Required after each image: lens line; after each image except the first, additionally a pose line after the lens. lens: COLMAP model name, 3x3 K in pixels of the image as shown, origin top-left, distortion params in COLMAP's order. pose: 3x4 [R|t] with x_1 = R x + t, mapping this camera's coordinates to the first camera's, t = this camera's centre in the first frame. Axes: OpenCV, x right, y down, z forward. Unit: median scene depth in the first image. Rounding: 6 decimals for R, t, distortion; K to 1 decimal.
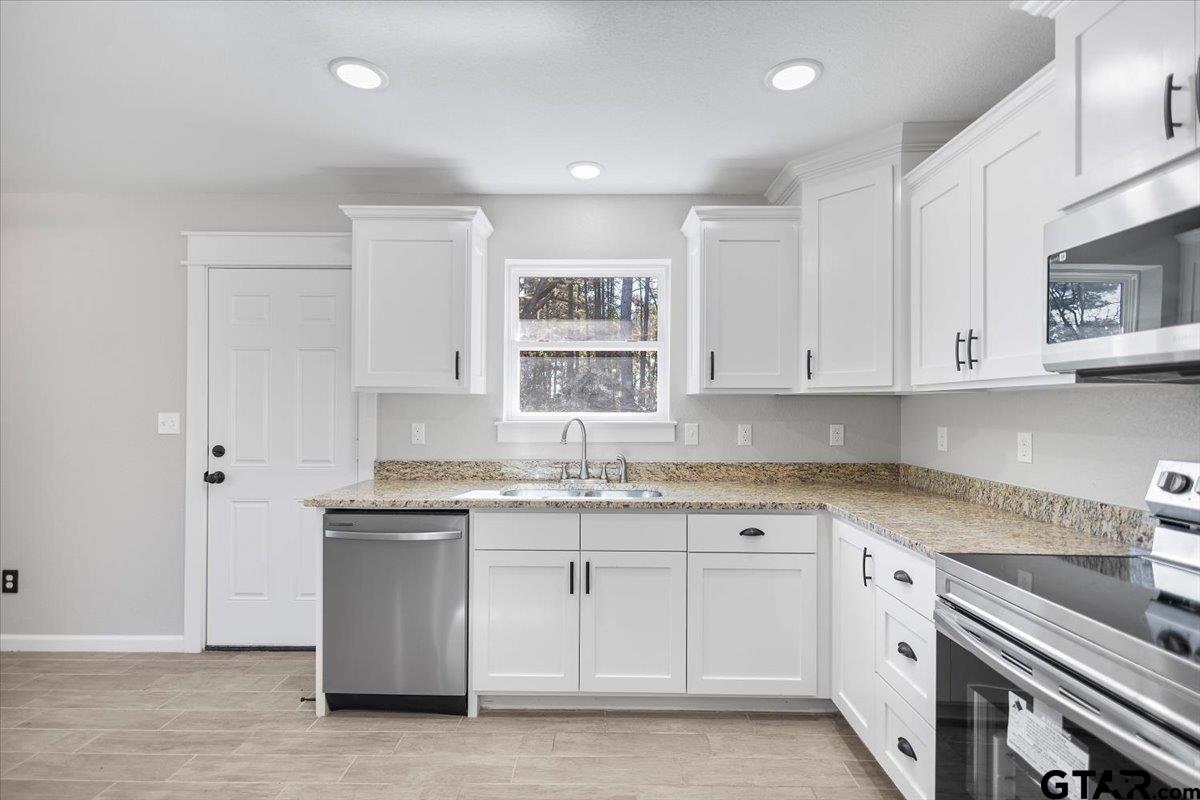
lens RADIAL K [[557.1, 0, 599.7], [0, 557.1, 400.4], [0, 0, 1]] dist [0.003897, -0.000186]
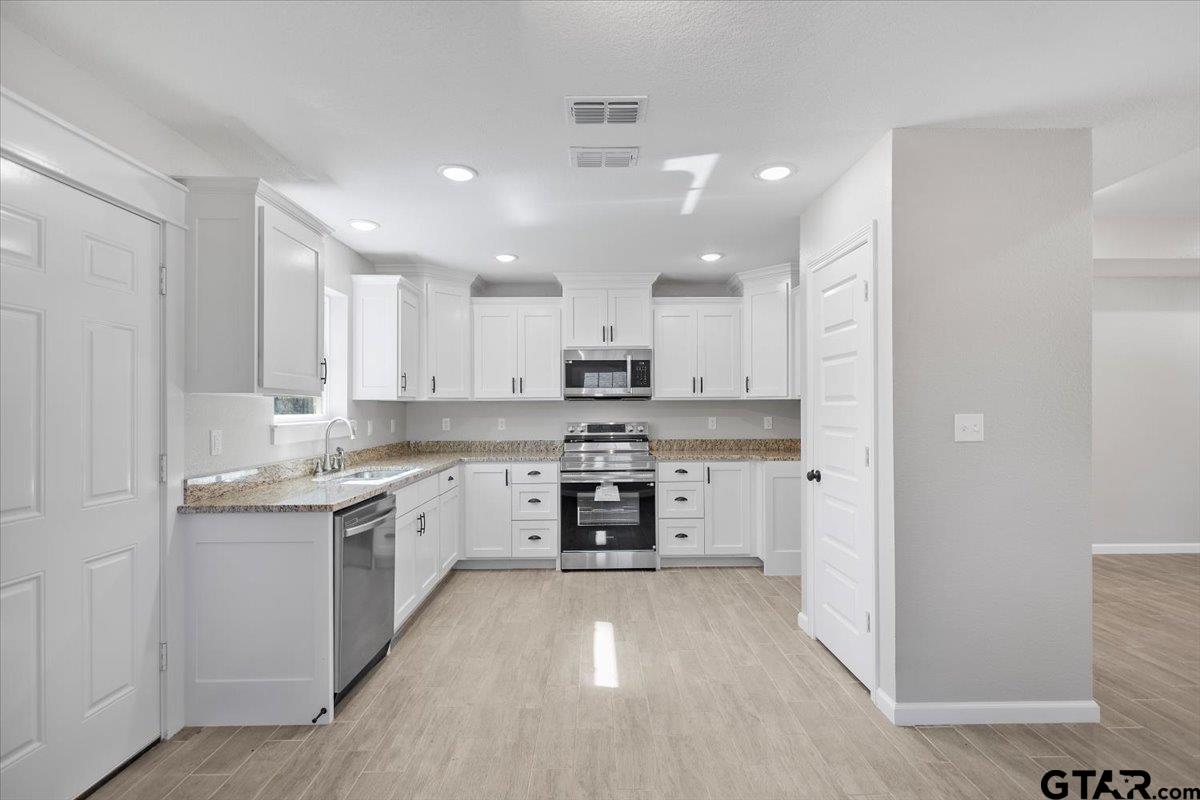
lens RADIAL K [[557.1, 0, 599.7], [0, 557.1, 405.1], [0, 0, 1]] dist [0.003897, -0.000186]
pose [[-0.019440, 0.002135, 0.999809, -1.622707], [-0.001803, 0.999996, -0.002170, 0.004140], [-0.999809, -0.001845, -0.019436, 0.587098]]
